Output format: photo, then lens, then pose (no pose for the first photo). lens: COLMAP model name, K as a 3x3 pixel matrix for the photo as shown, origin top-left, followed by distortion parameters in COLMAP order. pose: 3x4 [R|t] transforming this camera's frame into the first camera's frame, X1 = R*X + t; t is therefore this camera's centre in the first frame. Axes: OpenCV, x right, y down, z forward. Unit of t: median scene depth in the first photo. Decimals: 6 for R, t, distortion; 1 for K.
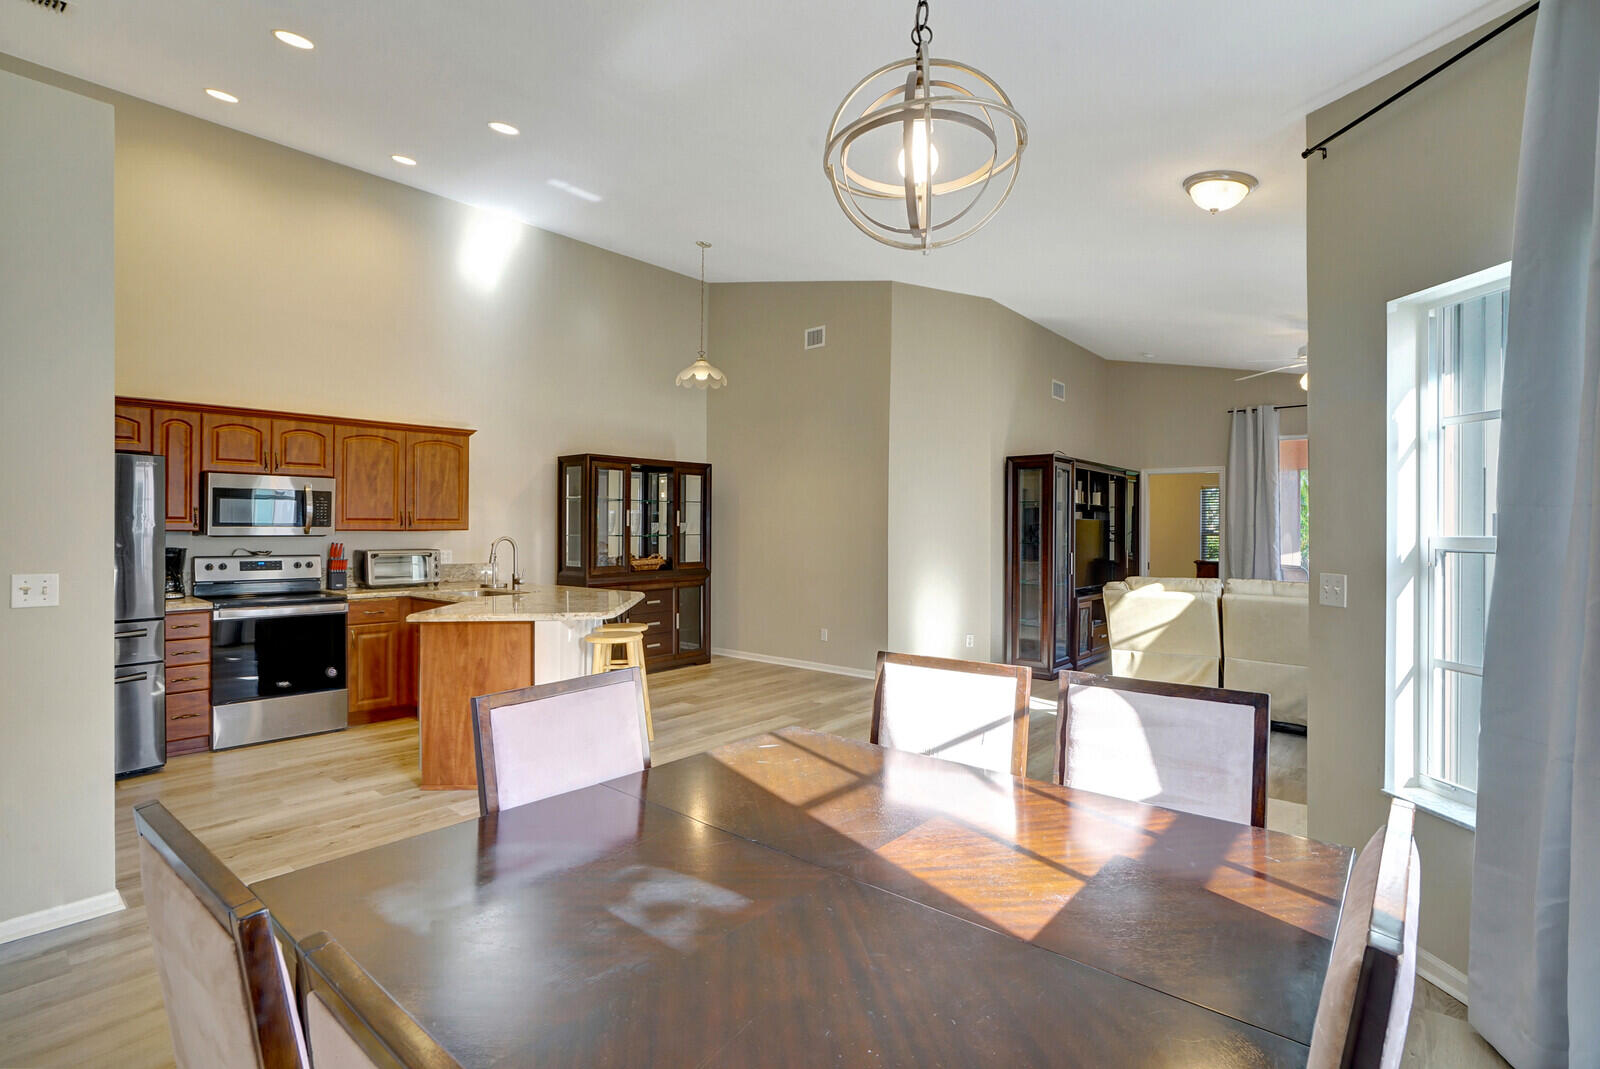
lens RADIAL K [[753.0, 0, 804.5], [0, 753.0, 529.7], [0, 0, 1]] dist [-0.044478, 0.000693]
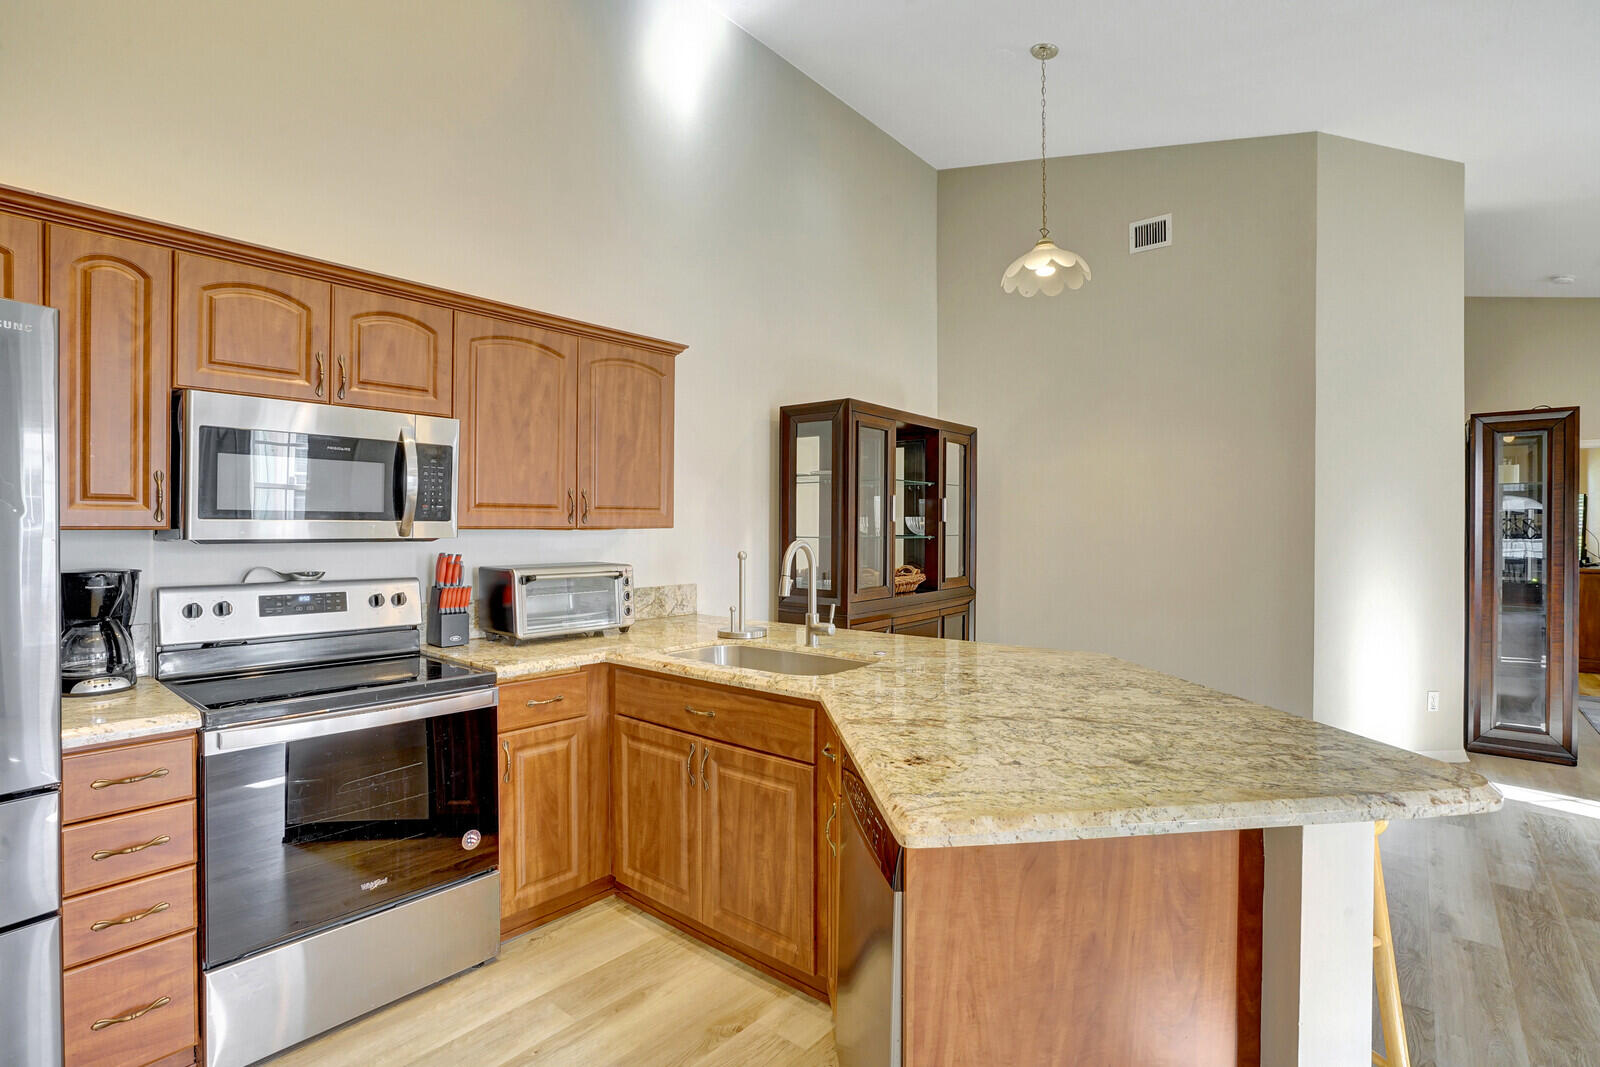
lens RADIAL K [[753.3, 0, 790.4], [0, 753.3, 531.5], [0, 0, 1]] dist [-0.050767, 0.010338]
pose [[0.999982, -0.003084, -0.005226, -0.406974], [0.003086, 0.999995, 0.000457, 0.003512], [0.005224, -0.000473, 0.999986, 0.505920]]
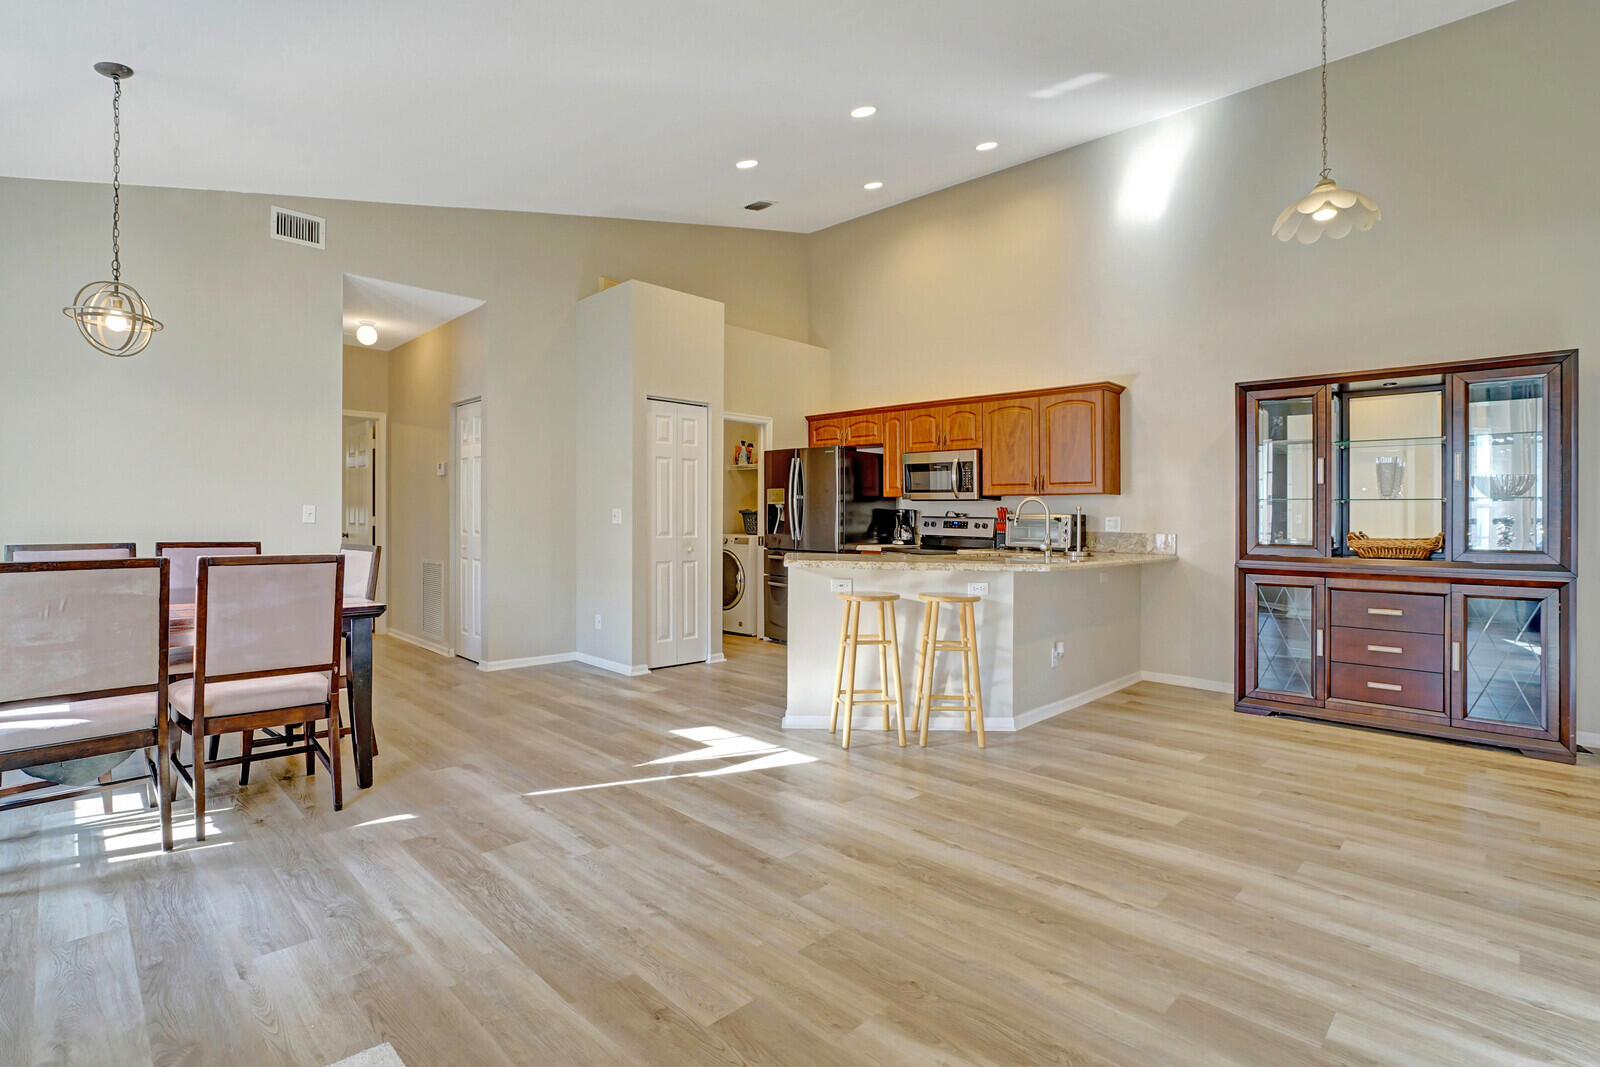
lens RADIAL K [[768.3, 0, 794.3], [0, 768.3, 530.2], [0, 0, 1]] dist [-0.053251, 0.016909]
pose [[-0.078393, 0.013177, -0.996835, 0.558882], [-0.013448, 0.999808, 0.014274, 0.041306], [0.996832, 0.014524, -0.078201, 0.791488]]
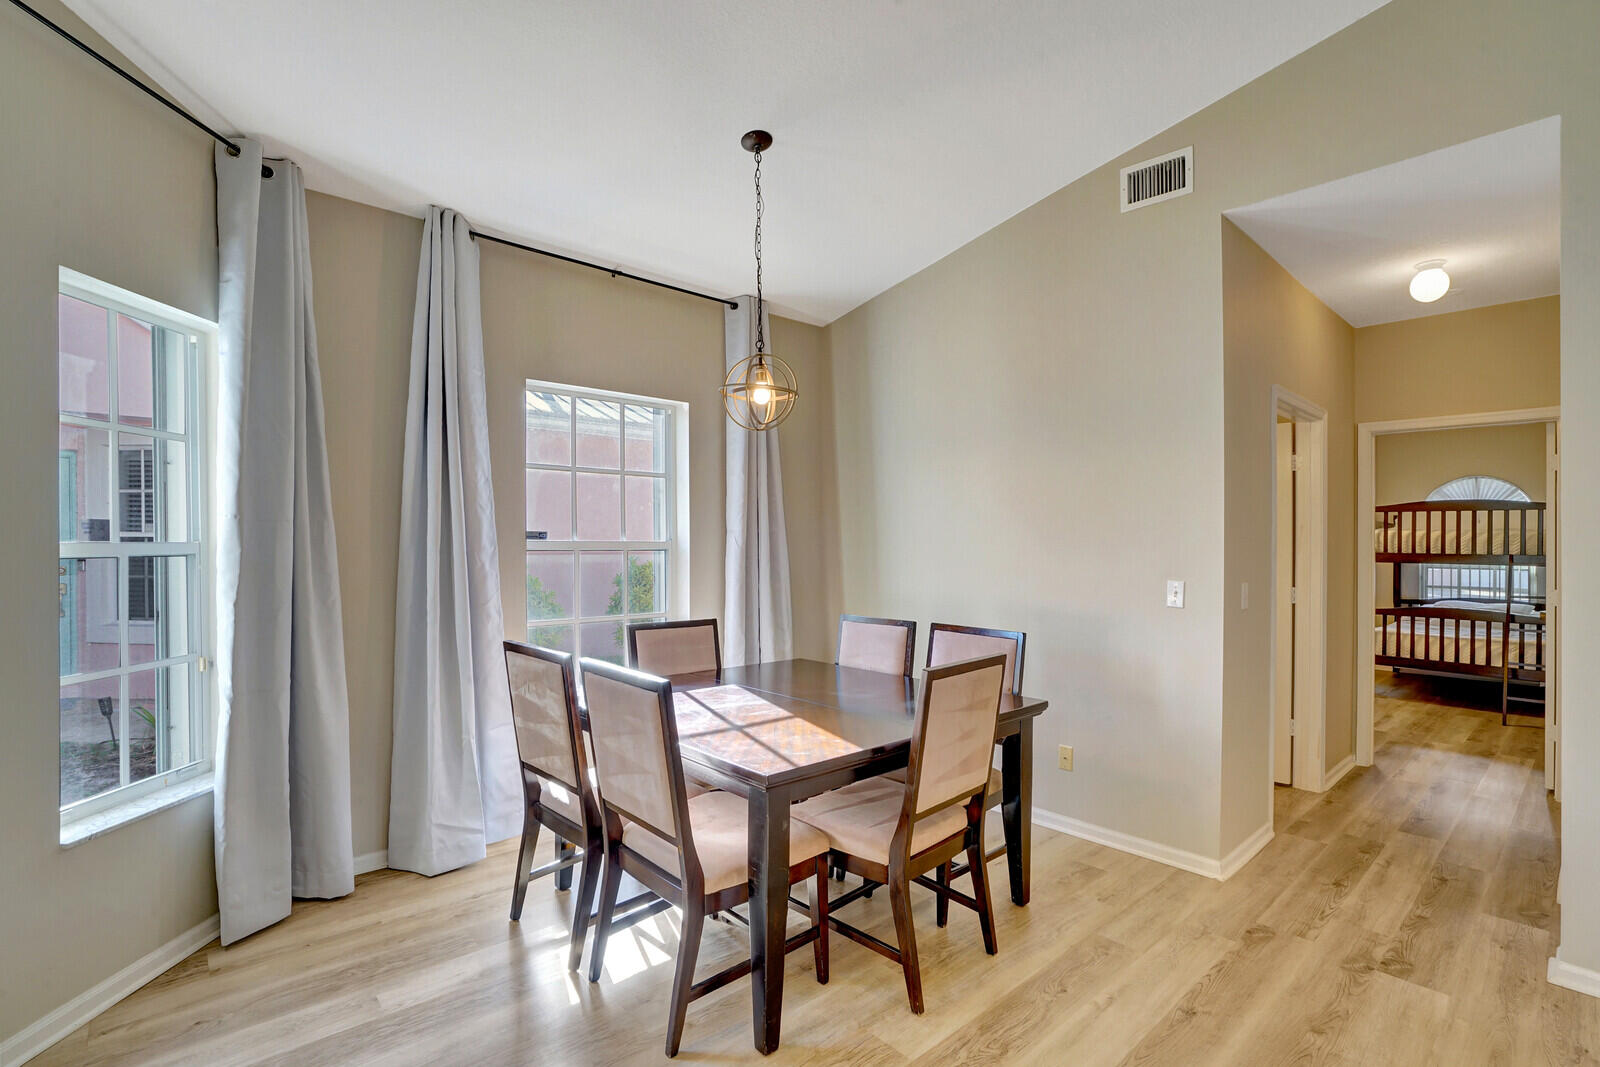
lens RADIAL K [[742.4, 0, 787.0], [0, 742.4, 542.2], [0, 0, 1]] dist [-0.040978, 0.009172]
pose [[-0.988874, -0.005750, 0.148643, -0.064415], [-0.005672, 0.999983, 0.000947, 0.003089], [-0.148646, 0.000094, -0.988890, 0.767740]]
